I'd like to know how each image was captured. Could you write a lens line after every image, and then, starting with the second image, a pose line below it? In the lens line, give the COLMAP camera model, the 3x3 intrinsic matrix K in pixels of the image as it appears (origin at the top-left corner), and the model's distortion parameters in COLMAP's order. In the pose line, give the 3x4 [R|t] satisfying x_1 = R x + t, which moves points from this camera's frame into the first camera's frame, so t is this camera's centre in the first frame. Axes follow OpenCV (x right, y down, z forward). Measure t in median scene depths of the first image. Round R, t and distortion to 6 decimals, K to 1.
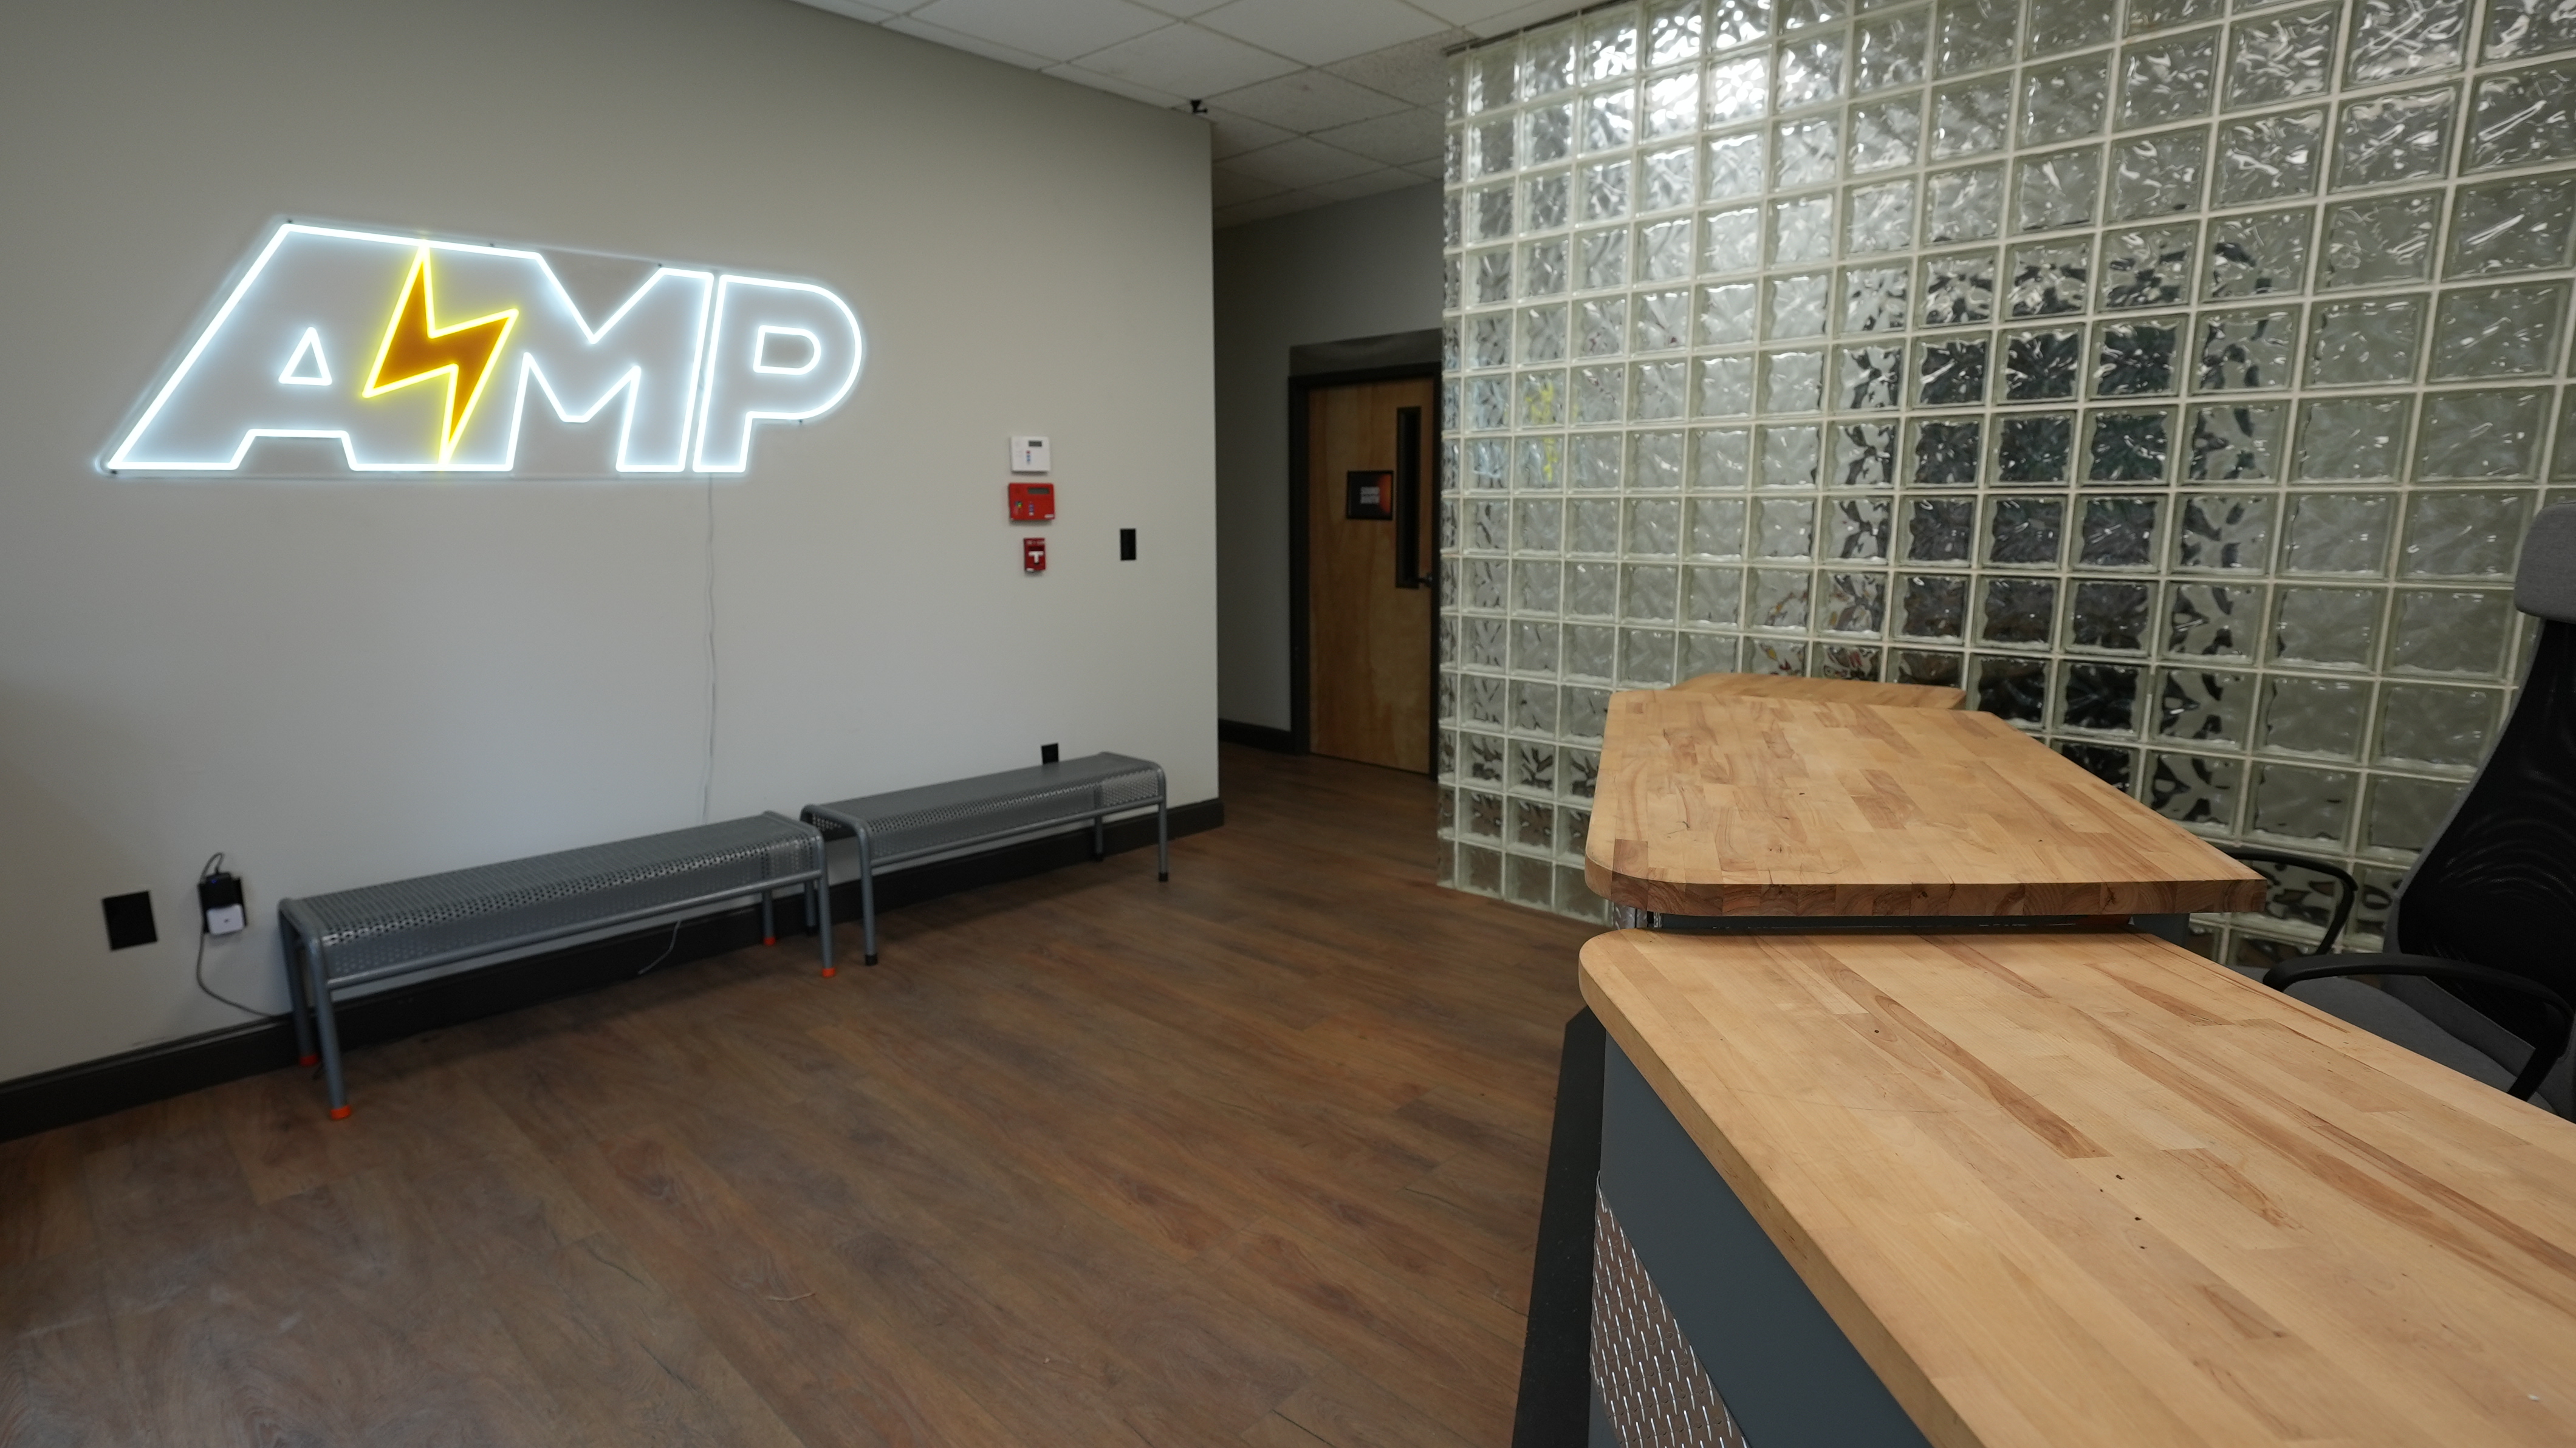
lens RADIAL K [[1277.7, 0, 1276.3], [0, 1277.7, 733.0], [0, 0, 1]] dist [0.066635, 0.000706]
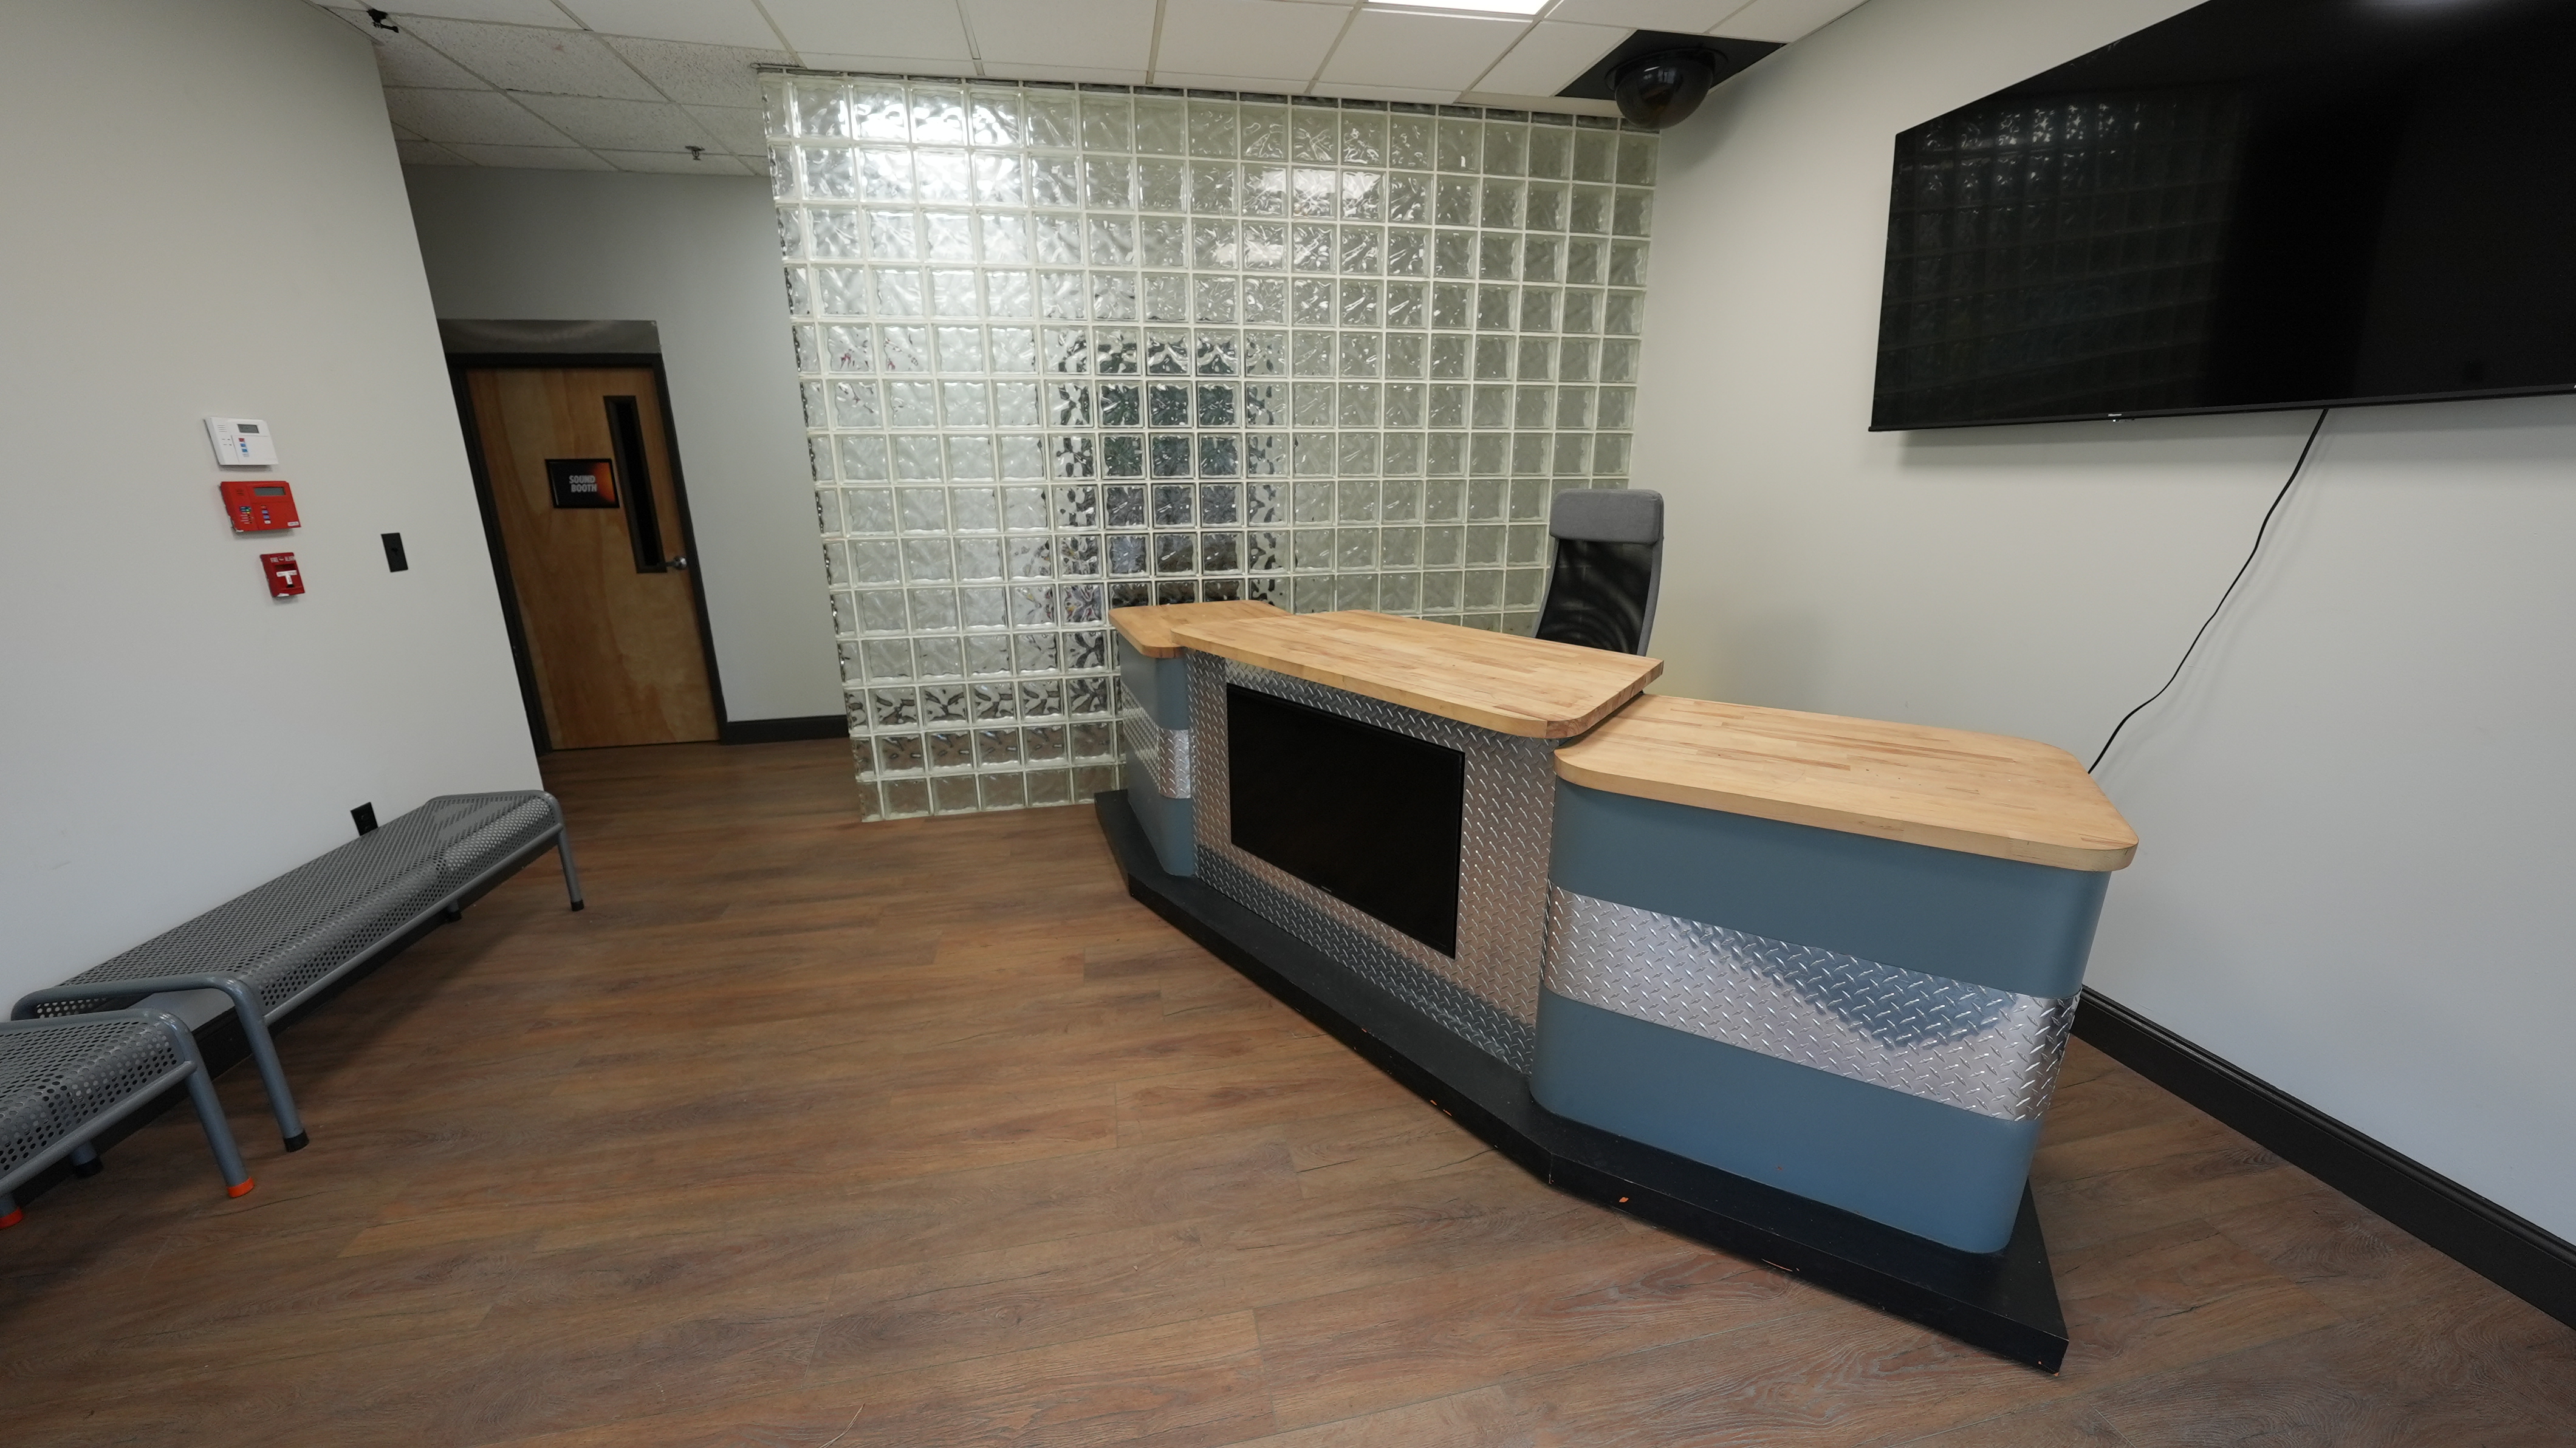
lens RADIAL K [[902.7, 0, 1285.4], [0, 902.7, 741.4], [0, 0, 1]] dist [-0.015896, 0.000485]
pose [[0.555693, -0.241121, 0.795654, -0.327893], [0.153594, 0.970320, 0.186781, -0.052905], [-0.817076, 0.018414, 0.576235, 0.221059]]
